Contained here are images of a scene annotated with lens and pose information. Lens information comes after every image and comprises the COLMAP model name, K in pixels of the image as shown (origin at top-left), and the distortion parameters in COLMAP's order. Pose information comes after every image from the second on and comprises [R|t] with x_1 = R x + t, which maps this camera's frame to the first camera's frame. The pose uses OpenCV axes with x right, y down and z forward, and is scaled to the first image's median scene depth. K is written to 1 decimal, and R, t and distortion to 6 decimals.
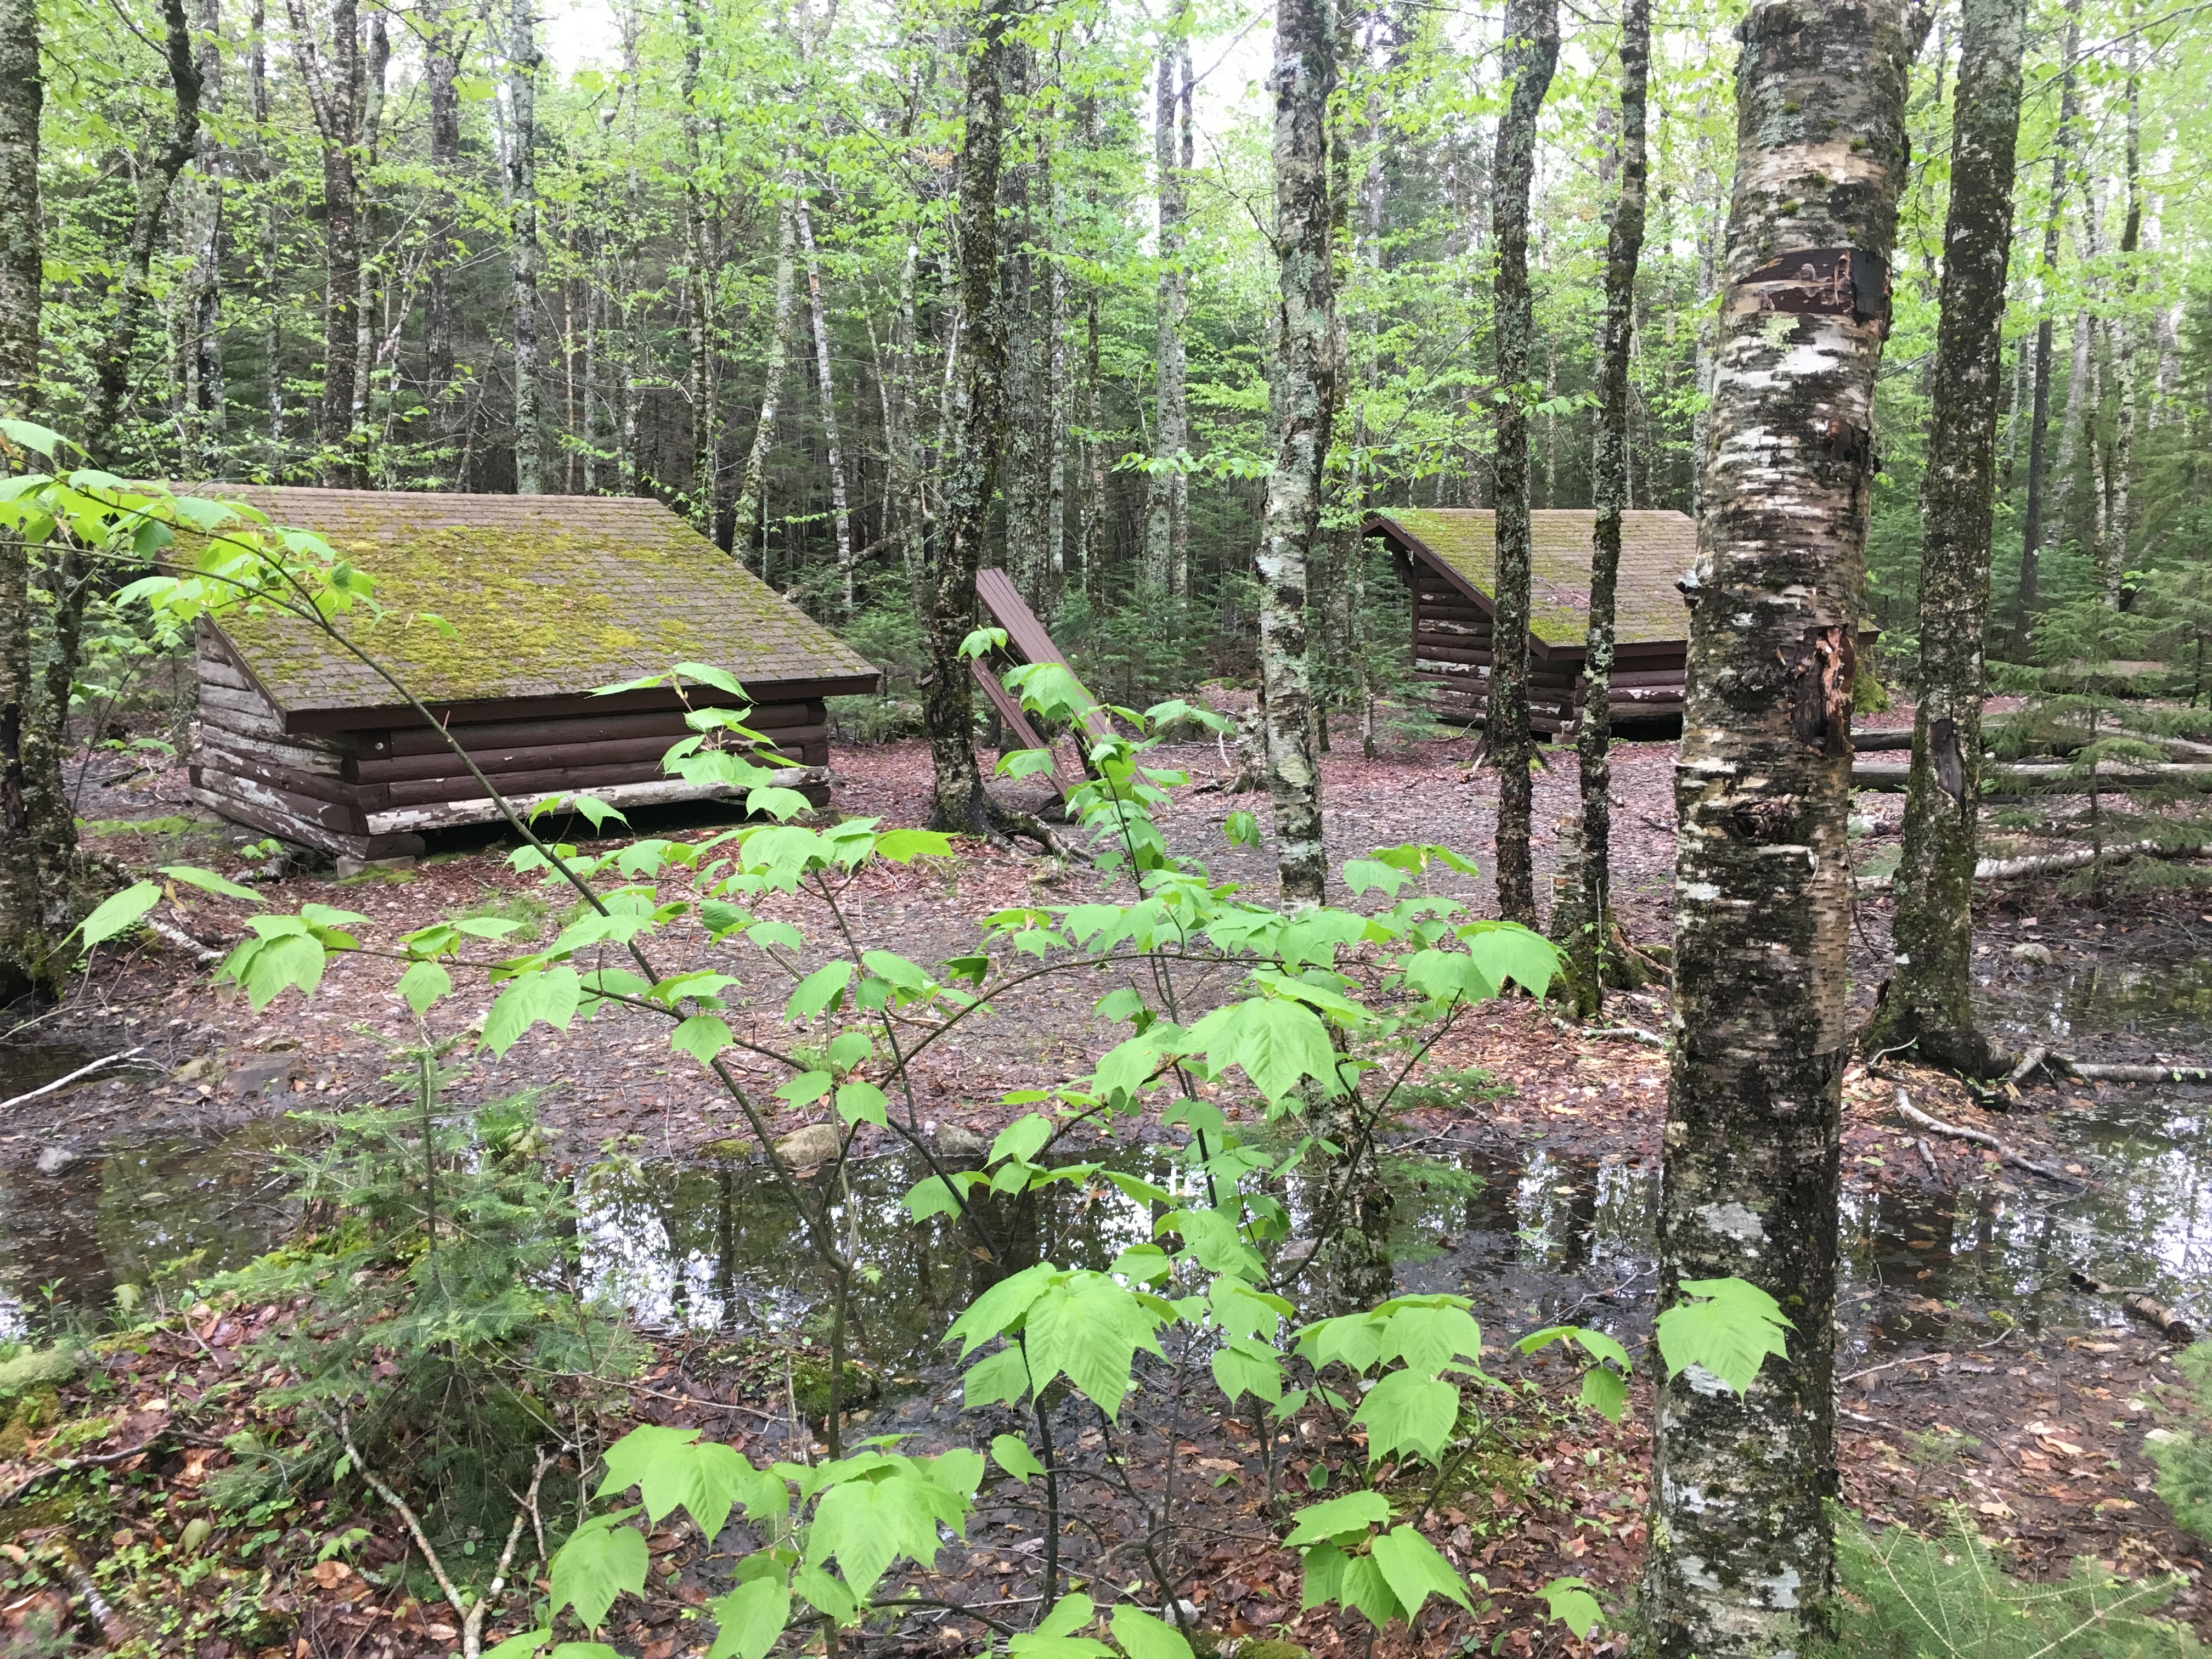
lens RADIAL K [[1865.4, 0, 1104.0], [0, 1865.4, 836.7], [0, 0, 1]] dist [0.058145, -0.032297]
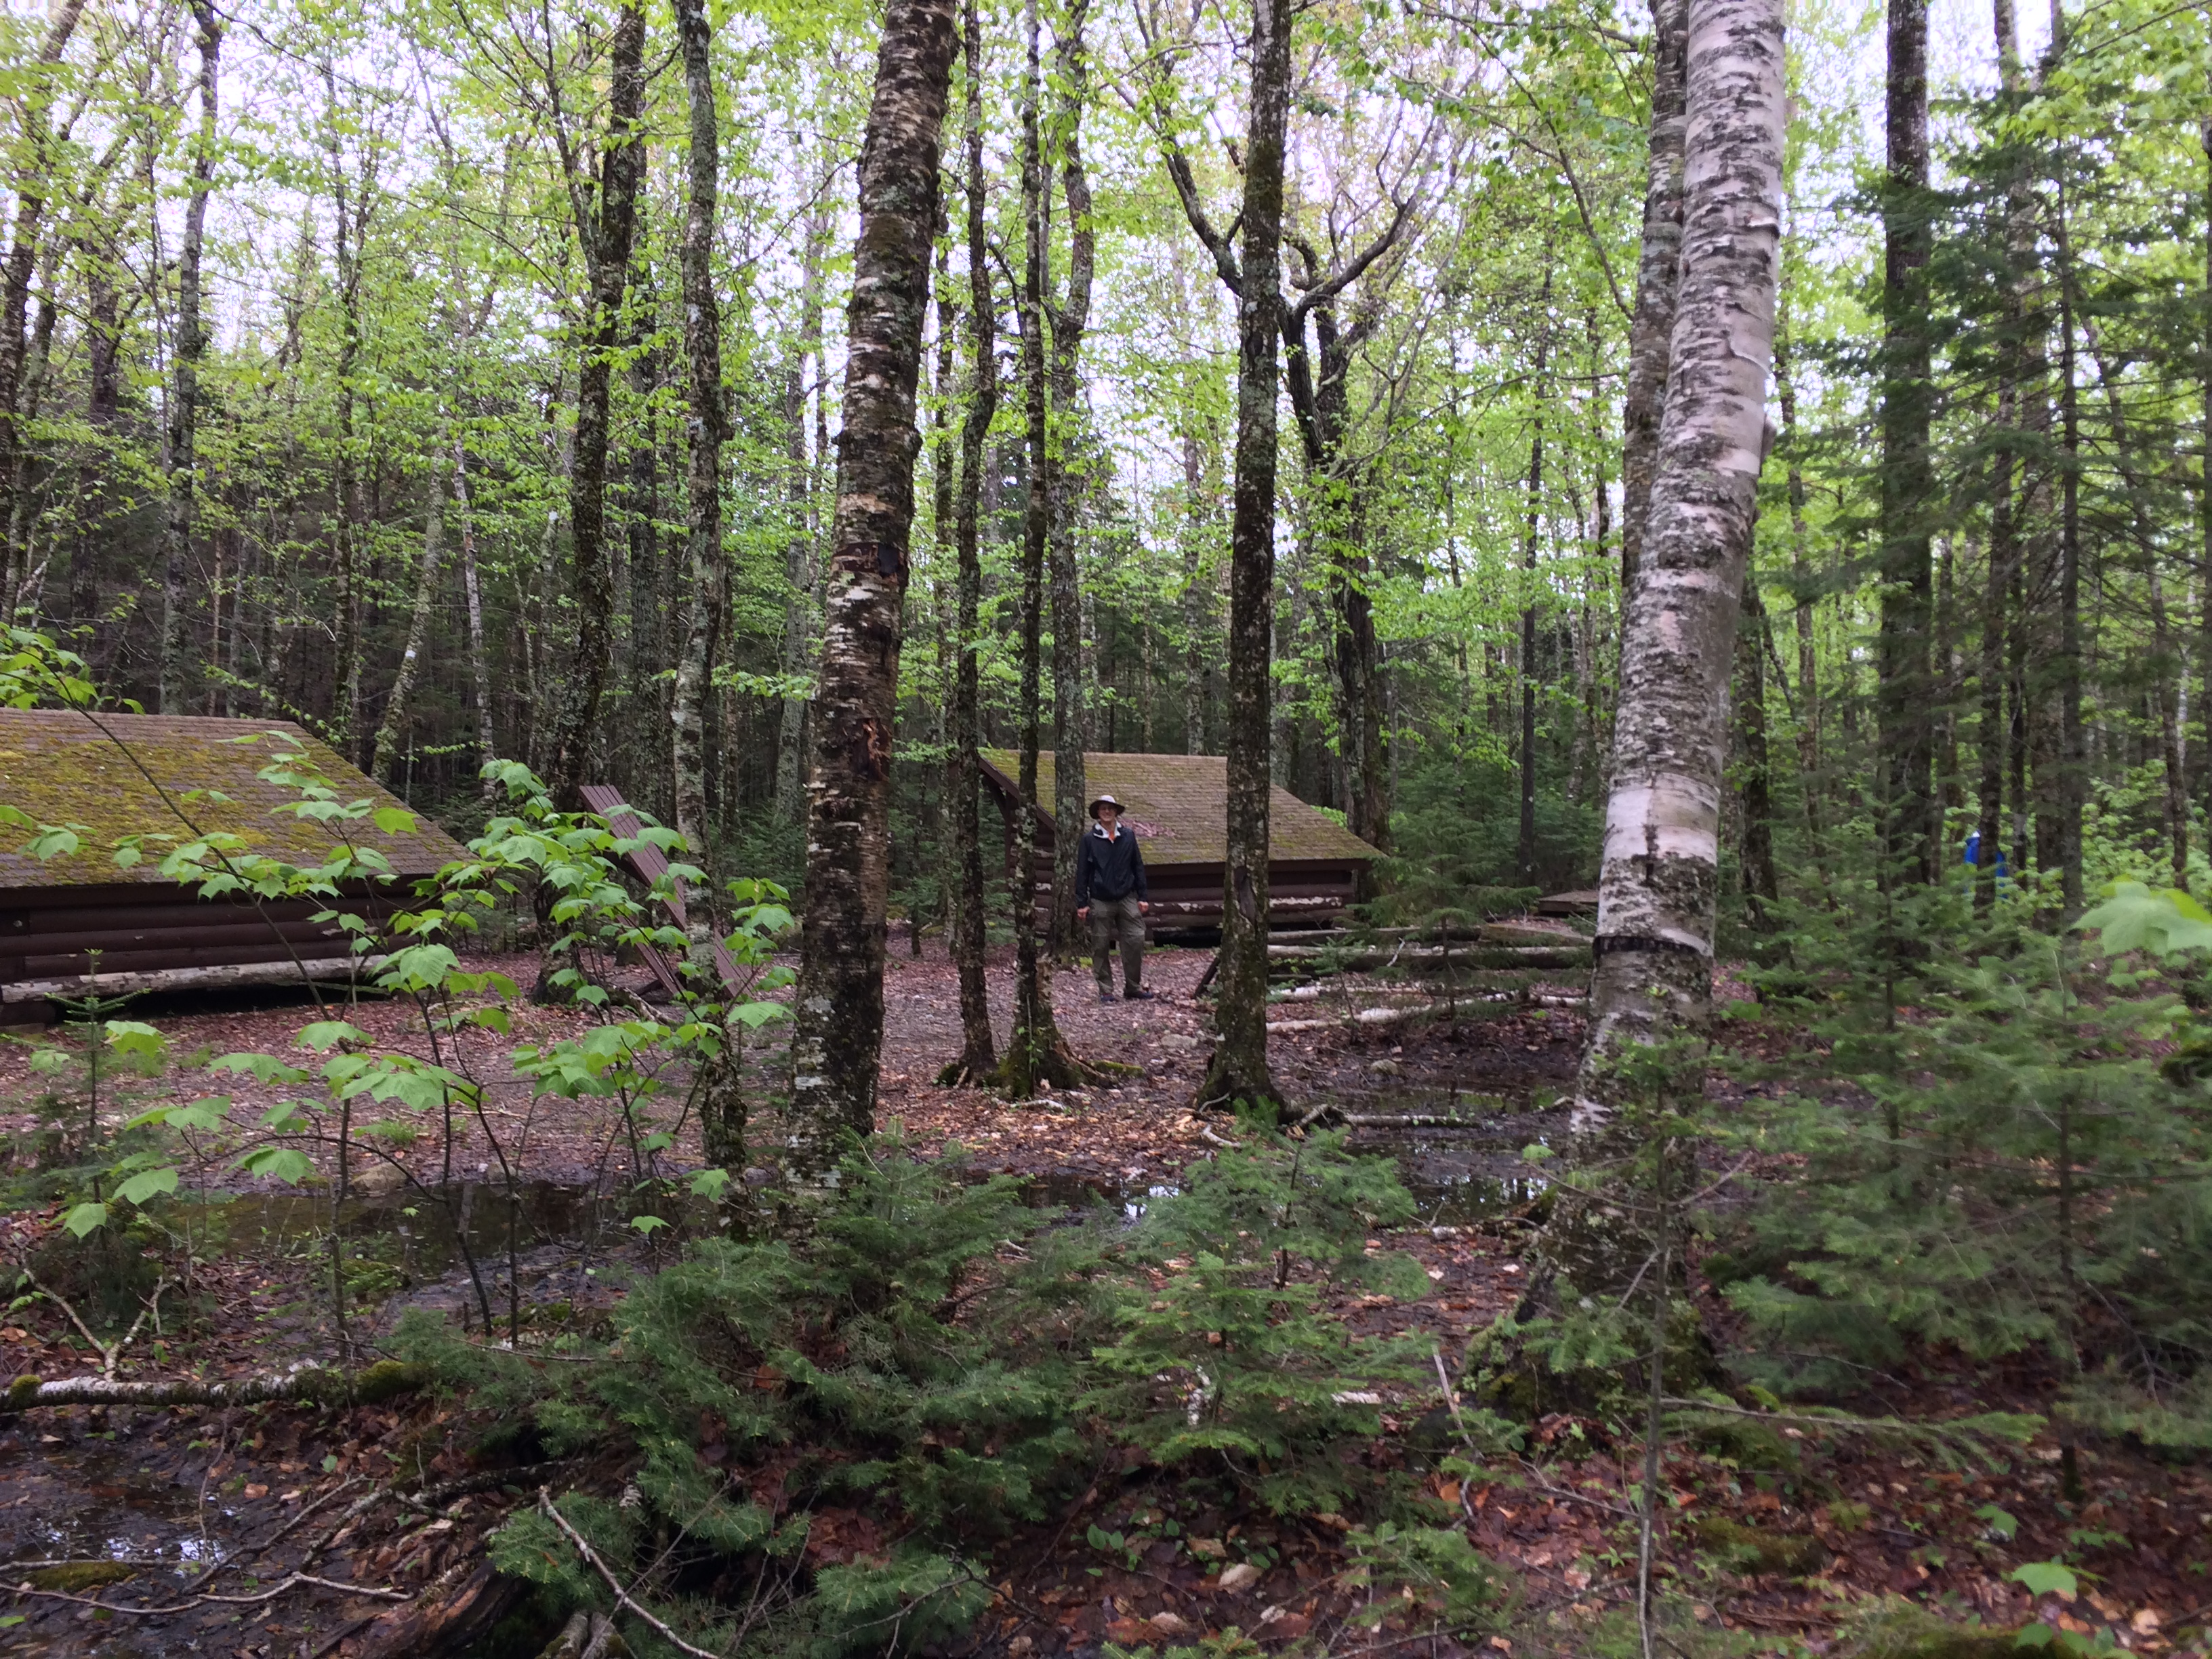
lens RADIAL K [[1890.1, 0, 1105.3], [0, 1890.1, 821.0], [0, 0, 1]] dist [0.059220, -0.040211]
pose [[0.986221, 0.009527, 0.165160, 0.107846], [0.014945, 0.989129, -0.146292, 0.111771], [-0.164759, 0.146744, 0.975357, -0.382770]]
